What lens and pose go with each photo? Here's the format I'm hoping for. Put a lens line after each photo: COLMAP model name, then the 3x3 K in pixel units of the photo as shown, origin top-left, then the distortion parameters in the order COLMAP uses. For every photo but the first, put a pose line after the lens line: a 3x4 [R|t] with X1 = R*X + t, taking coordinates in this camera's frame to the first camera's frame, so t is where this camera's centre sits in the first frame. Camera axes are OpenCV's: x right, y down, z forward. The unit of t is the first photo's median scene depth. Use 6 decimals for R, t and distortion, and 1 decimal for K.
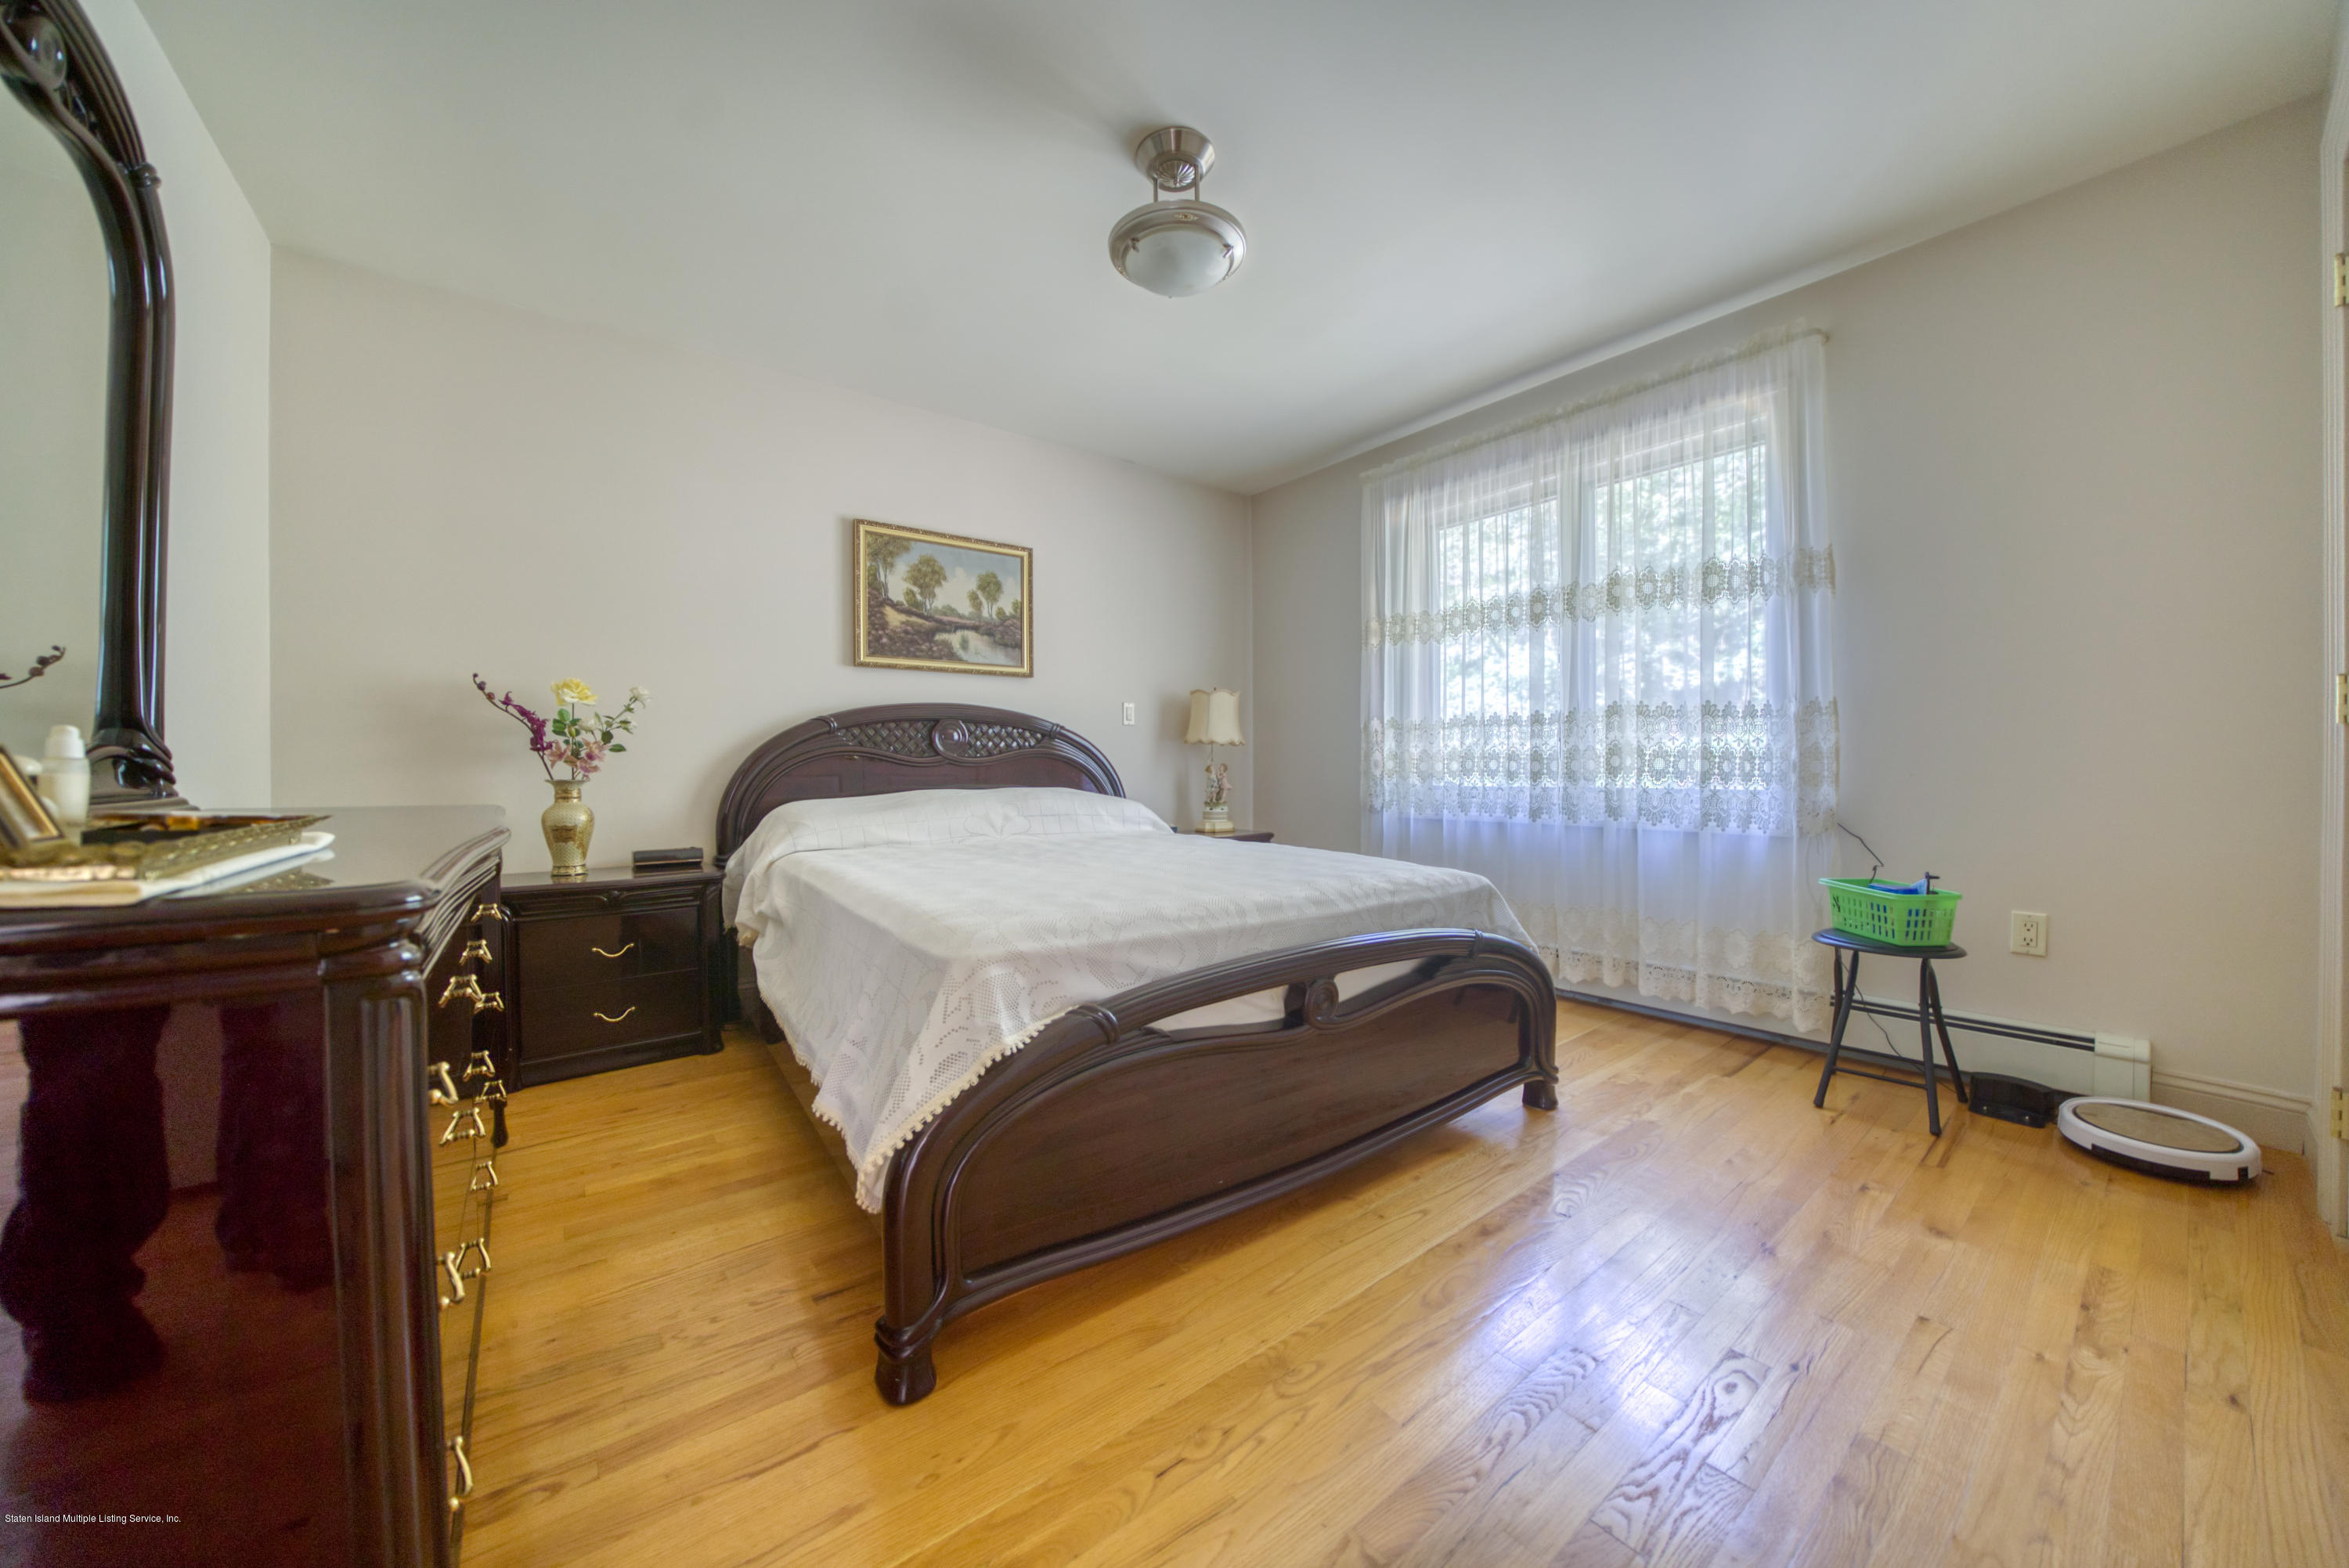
lens RADIAL K [[810.7, 0, 1175.0], [0, 810.7, 778.3], [0, 0, 1]] dist [-0.014960, 0.000259]
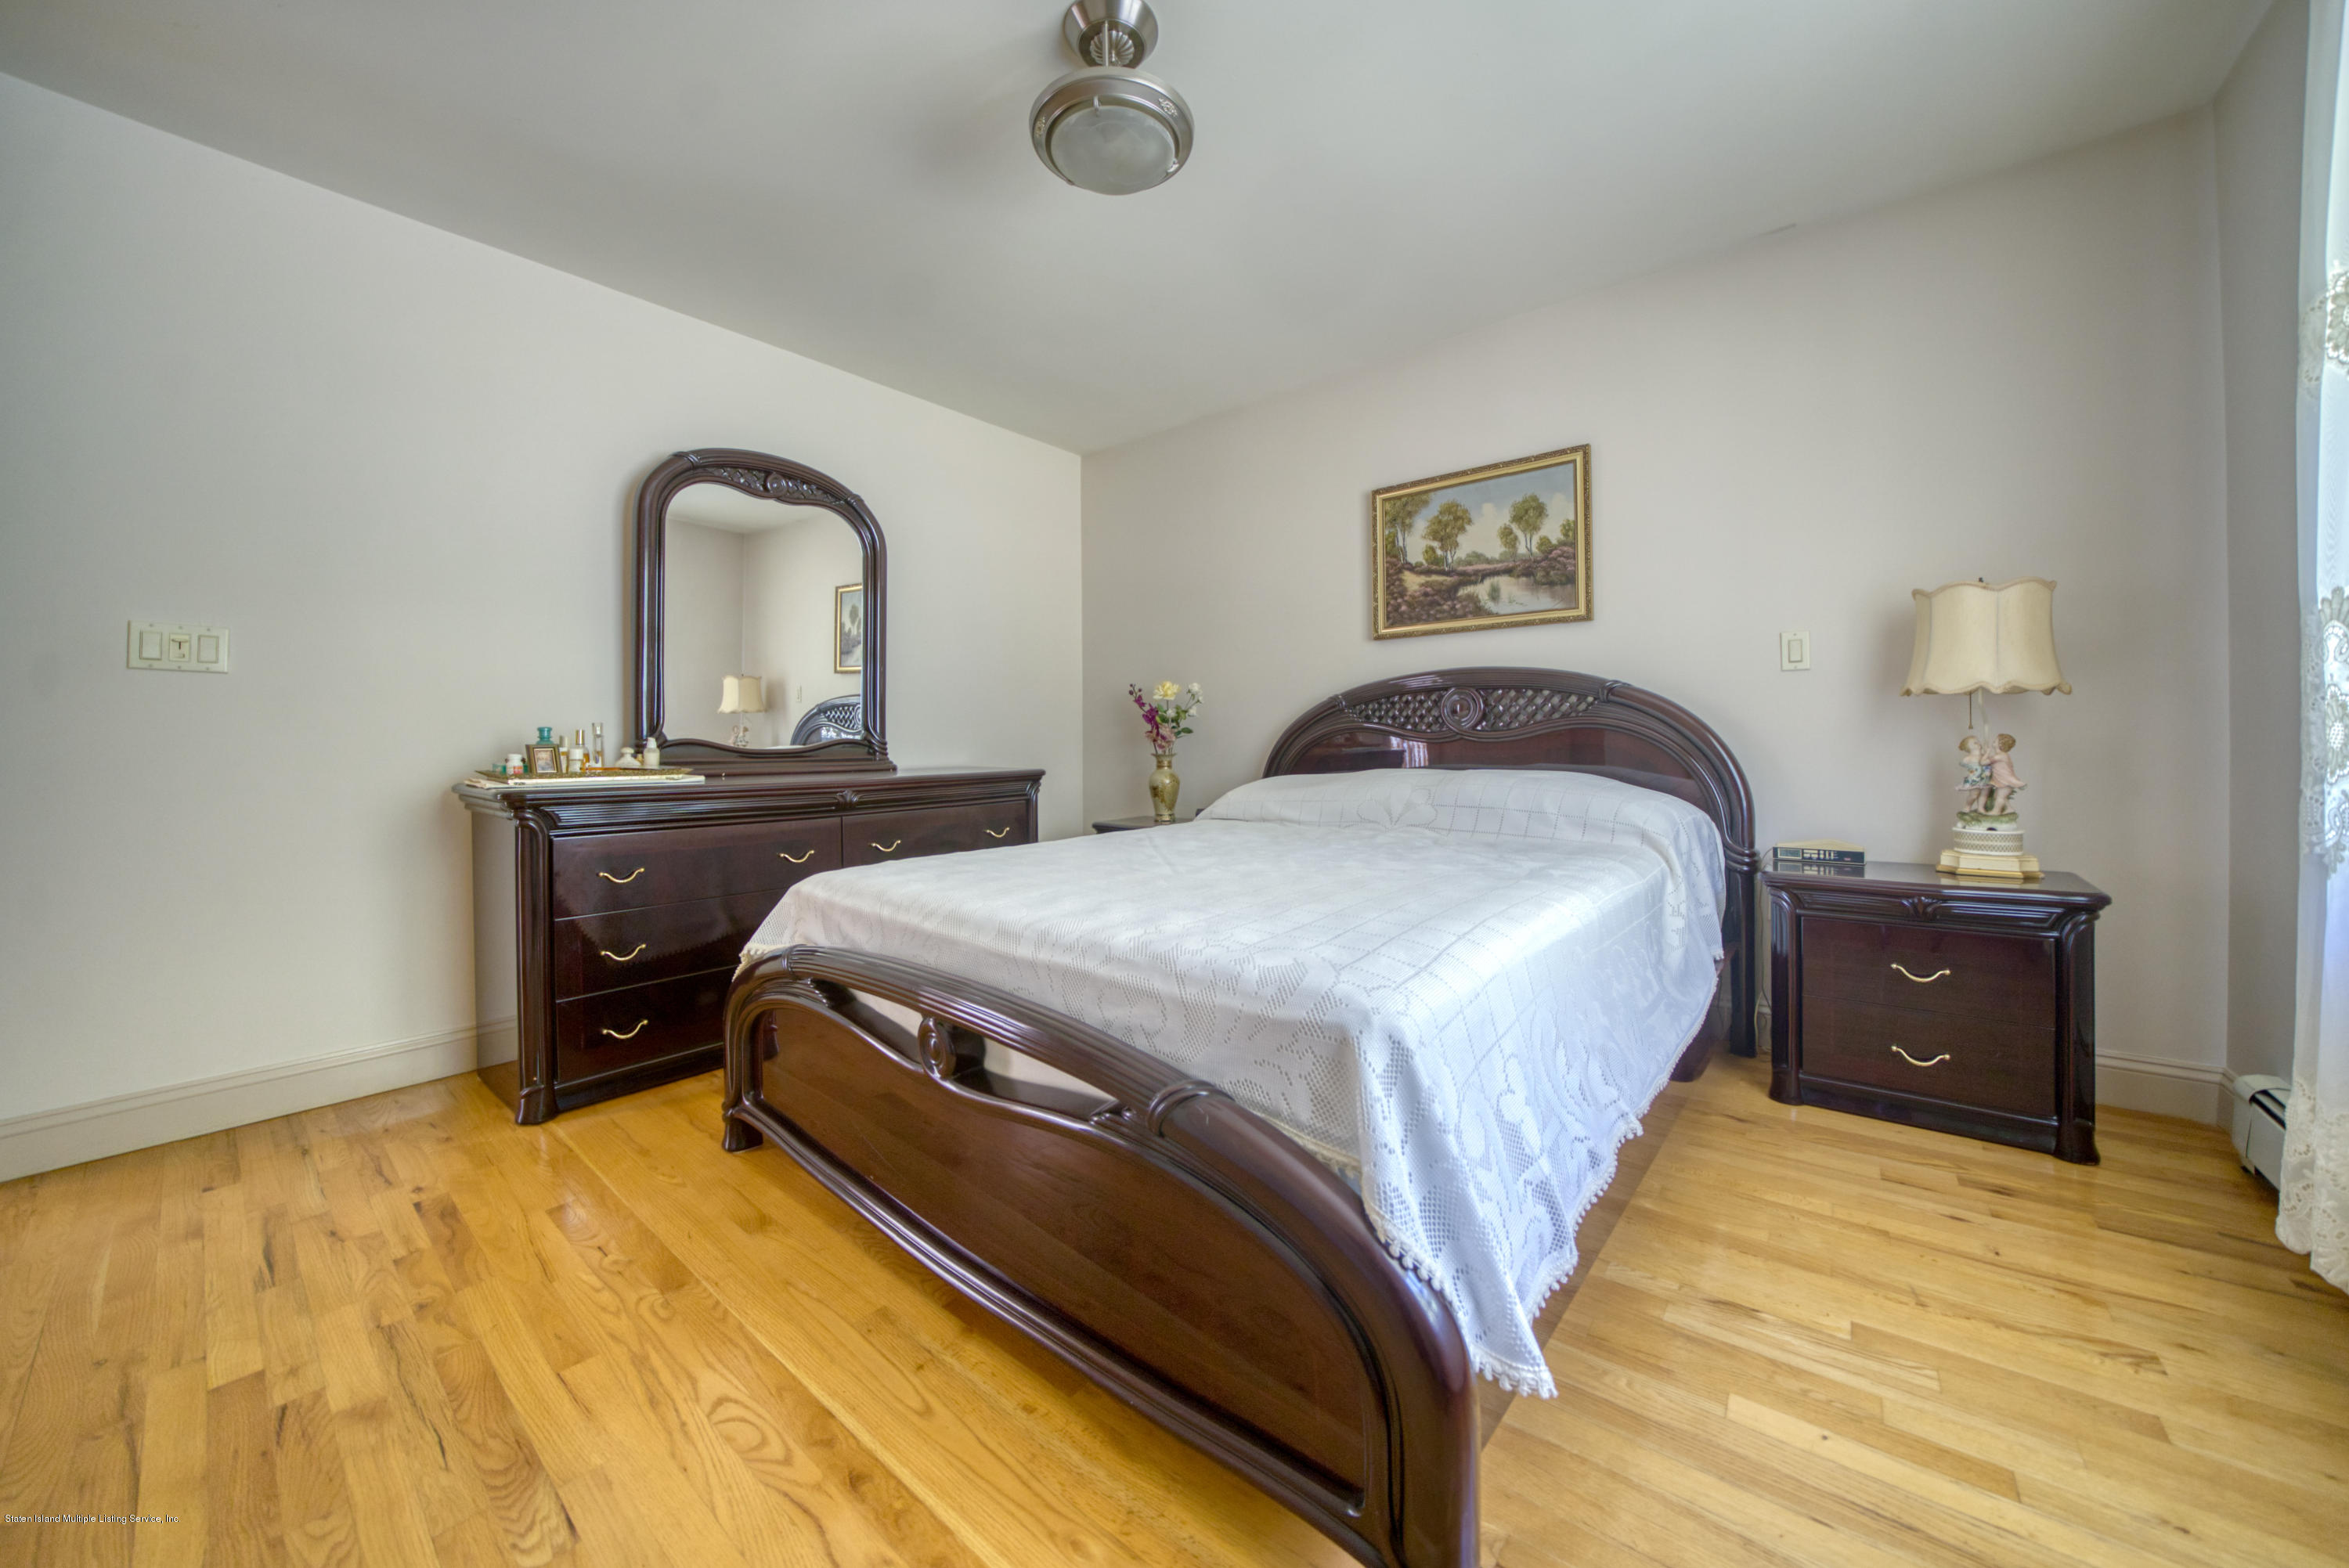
lens RADIAL K [[810.7, 0, 1157.7], [0, 810.7, 751.3], [0, 0, 1]] dist [-0.014960, 0.000259]
pose [[0.239903, 0.011890, -0.970724, 0.470296], [-0.005668, 0.999925, 0.010847, -0.012068], [0.970780, 0.002900, 0.239952, 0.478609]]
